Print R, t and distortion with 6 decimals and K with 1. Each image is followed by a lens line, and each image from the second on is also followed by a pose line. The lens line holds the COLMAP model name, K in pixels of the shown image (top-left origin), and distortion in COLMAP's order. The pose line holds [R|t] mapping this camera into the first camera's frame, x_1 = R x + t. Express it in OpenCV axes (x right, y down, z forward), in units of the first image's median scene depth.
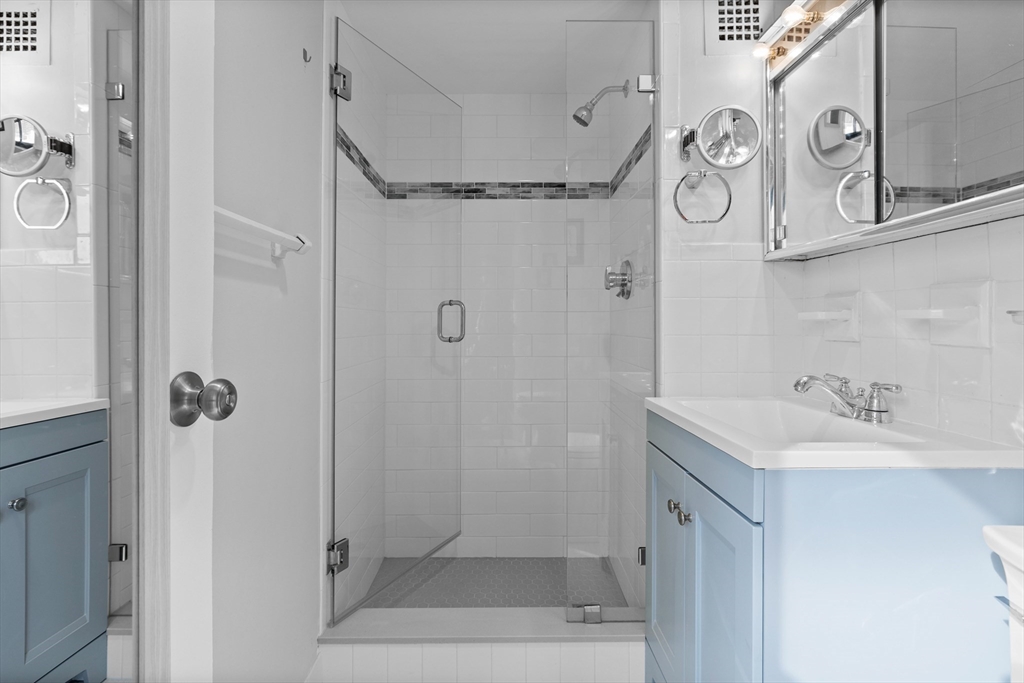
lens RADIAL K [[487.4, 0, 512.9], [0, 487.4, 330.5], [0, 0, 1]] dist [-0.006802, 0.001827]
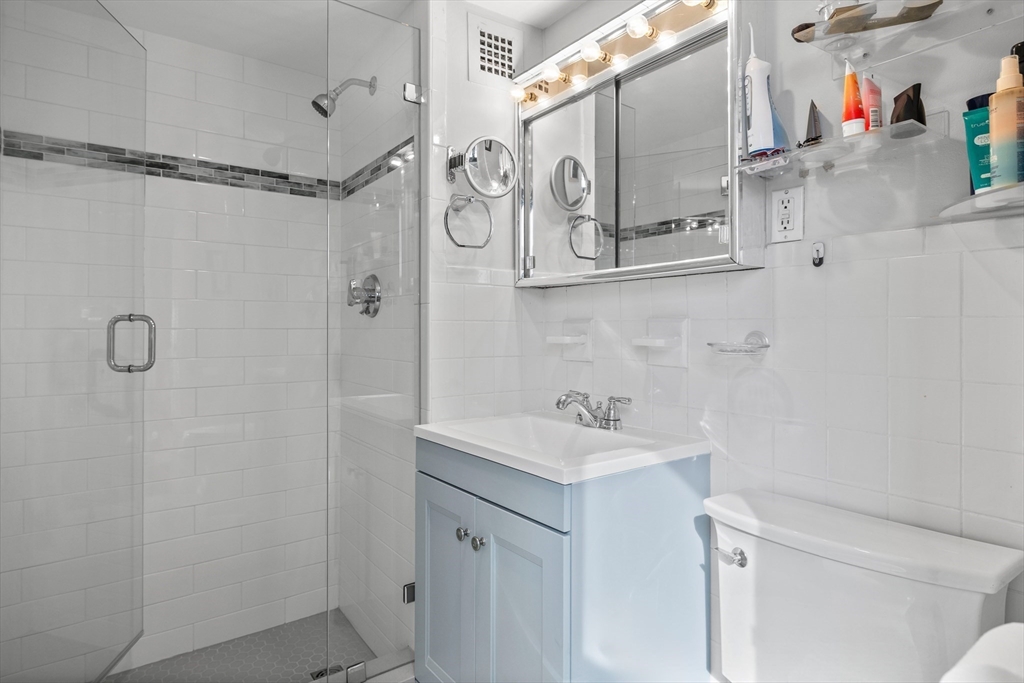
lens RADIAL K [[550.4, 0, 508.0], [0, 550.4, 340.6], [0, 0, 1]] dist [-0.002389, -0.000987]
pose [[0.815837, -0.009848, 0.578199, -0.200208], [0.007174, 0.999950, 0.006909, -0.034530], [-0.578238, -0.001488, 0.815867, 0.021563]]
